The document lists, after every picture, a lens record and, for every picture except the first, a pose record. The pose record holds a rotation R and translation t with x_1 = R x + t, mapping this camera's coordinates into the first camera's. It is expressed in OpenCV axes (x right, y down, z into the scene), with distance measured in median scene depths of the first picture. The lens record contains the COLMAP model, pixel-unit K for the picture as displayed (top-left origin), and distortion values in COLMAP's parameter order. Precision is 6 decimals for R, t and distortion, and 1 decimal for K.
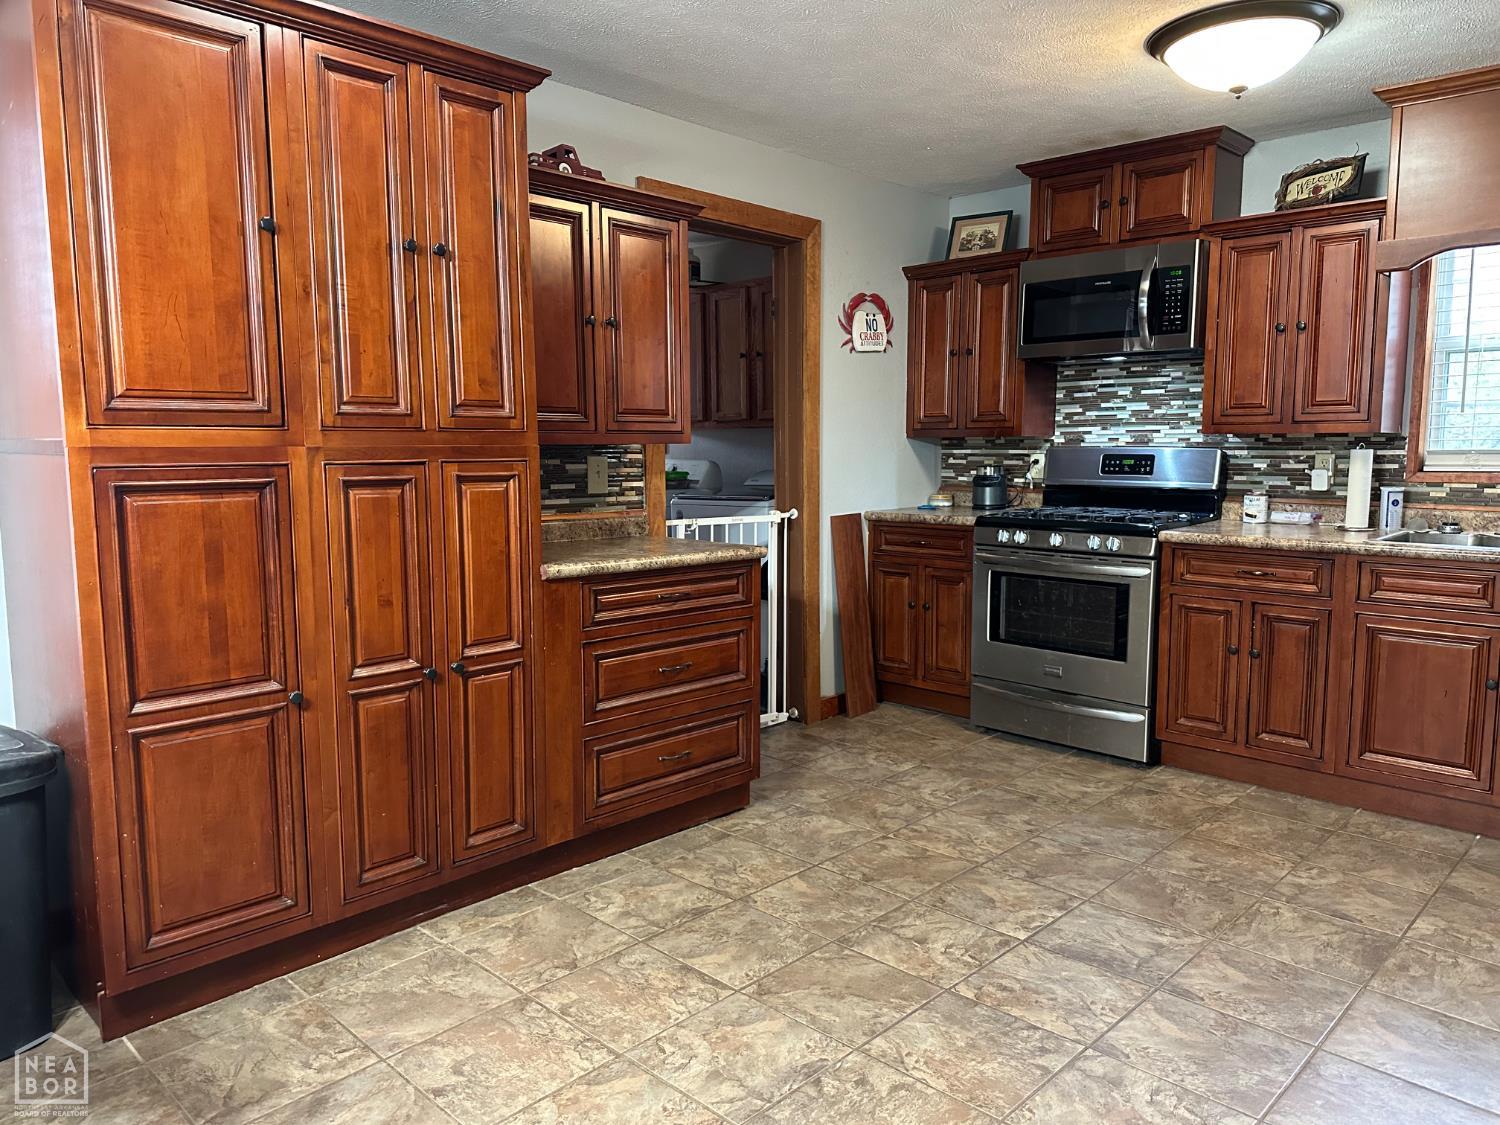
lens RADIAL K [[1084.7, 0, 750.0], [0, 1084.7, 562.5], [0, 0, 1]] dist [0.089801, -0.069534]
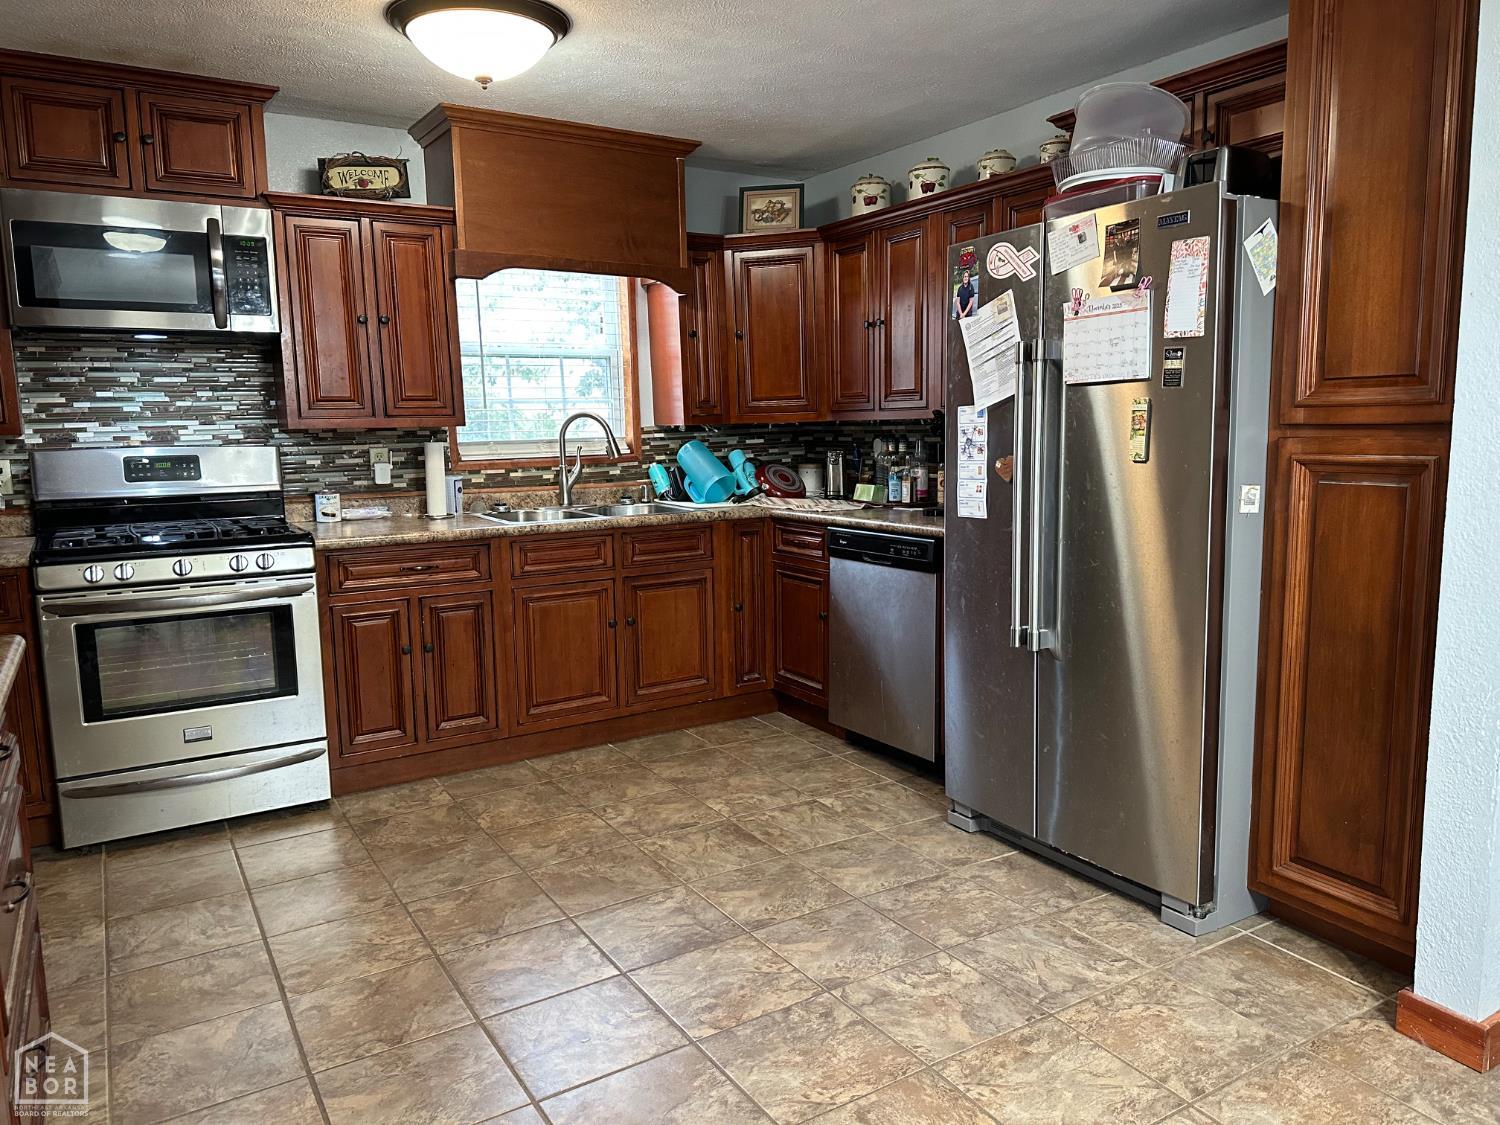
lens RADIAL K [[1084.7, 0, 750.0], [0, 1084.7, 562.5], [0, 0, 1]] dist [0.089801, -0.069534]
pose [[0.244048, -0.134477, 0.960394, -0.416486], [0.132156, 0.985712, 0.104440, -0.059098], [-0.960716, 0.101433, 0.258333, 0.455599]]
